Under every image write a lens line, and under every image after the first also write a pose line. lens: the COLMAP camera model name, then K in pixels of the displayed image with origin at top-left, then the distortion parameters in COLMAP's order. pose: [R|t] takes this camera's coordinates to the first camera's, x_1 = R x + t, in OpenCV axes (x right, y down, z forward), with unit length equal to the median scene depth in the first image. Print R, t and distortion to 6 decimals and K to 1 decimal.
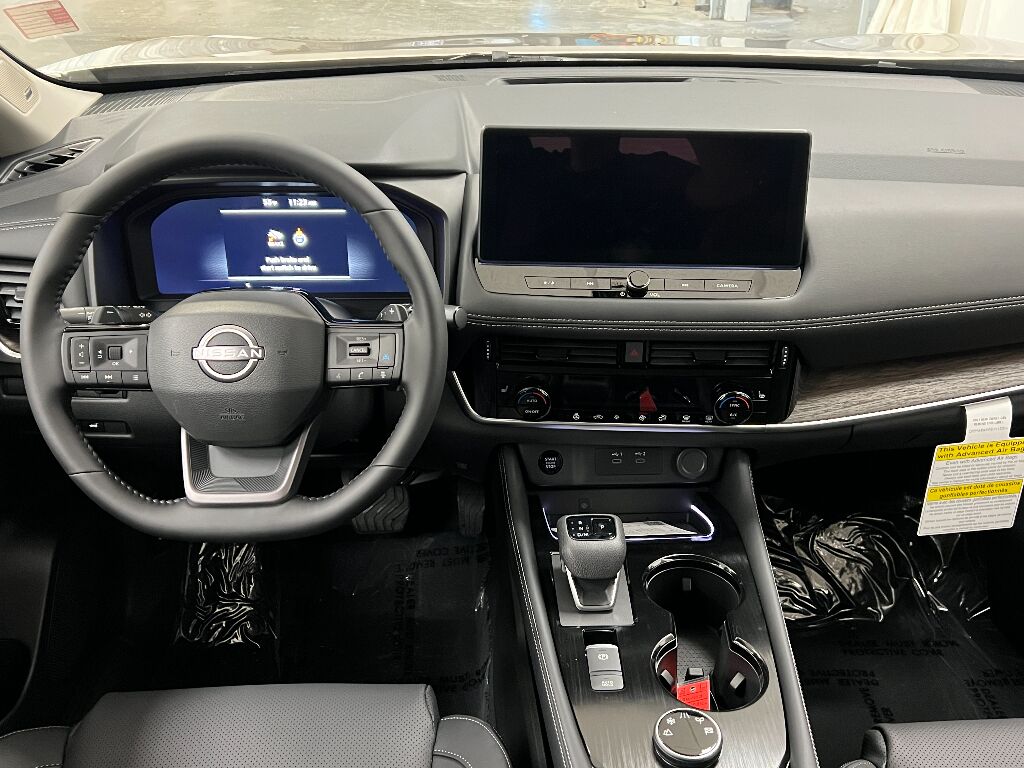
lens RADIAL K [[974.8, 0, 512.0], [0, 974.8, 384.0], [0, 0, 1]] dist [0.109535, -0.207804]
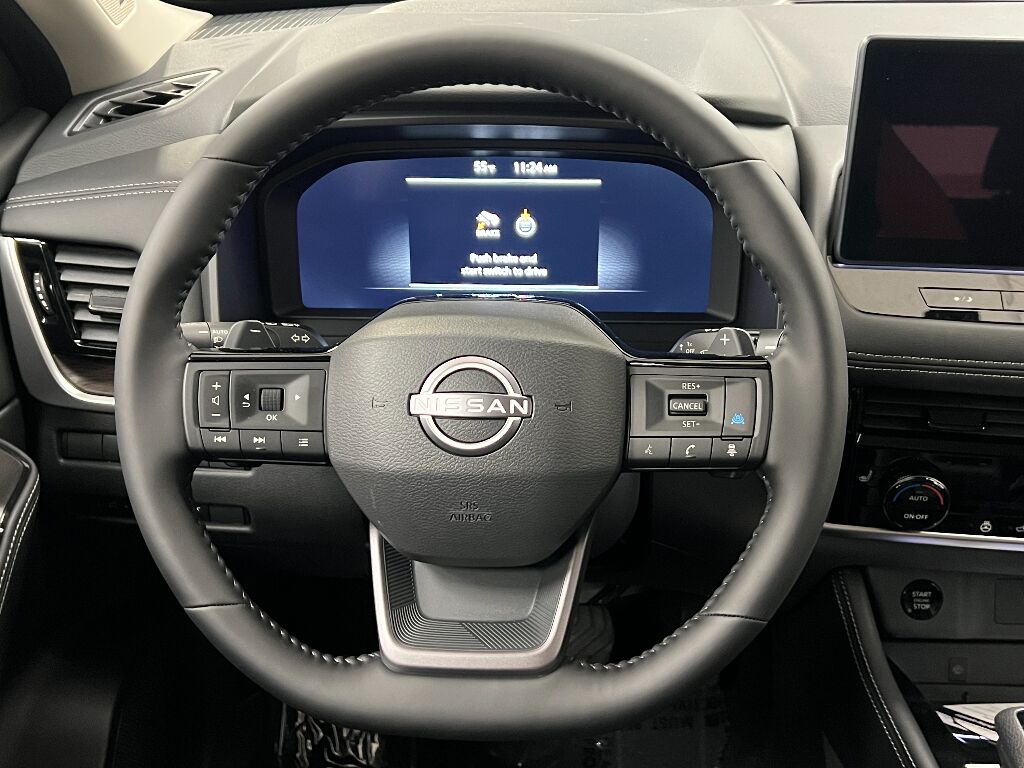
lens RADIAL K [[1181.1, 0, 512.0], [0, 1181.1, 384.0], [0, 0, 1]] dist [0.266409, -1.026790]
pose [[0.997035, 0.027438, -0.071892, -0.175660], [-0.031010, 0.998315, -0.049056, -0.008611], [0.070424, 0.051140, 0.996205, 0.255047]]
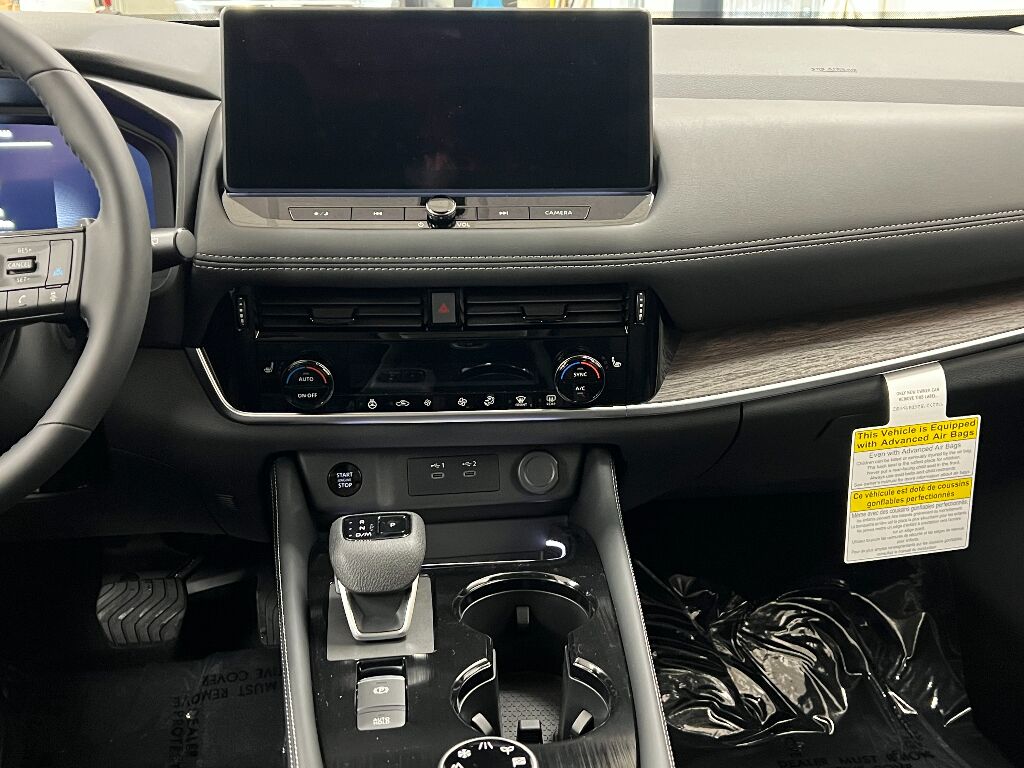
lens RADIAL K [[1179.6, 0, 512.0], [0, 1179.6, 384.0], [0, 0, 1]] dist [0.169050, -0.441631]
pose [[0.996360, -0.033640, 0.078330, 0.104583], [0.046085, 0.985560, -0.162937, 0.172642], [-0.071717, 0.165954, 0.983522, 0.121690]]
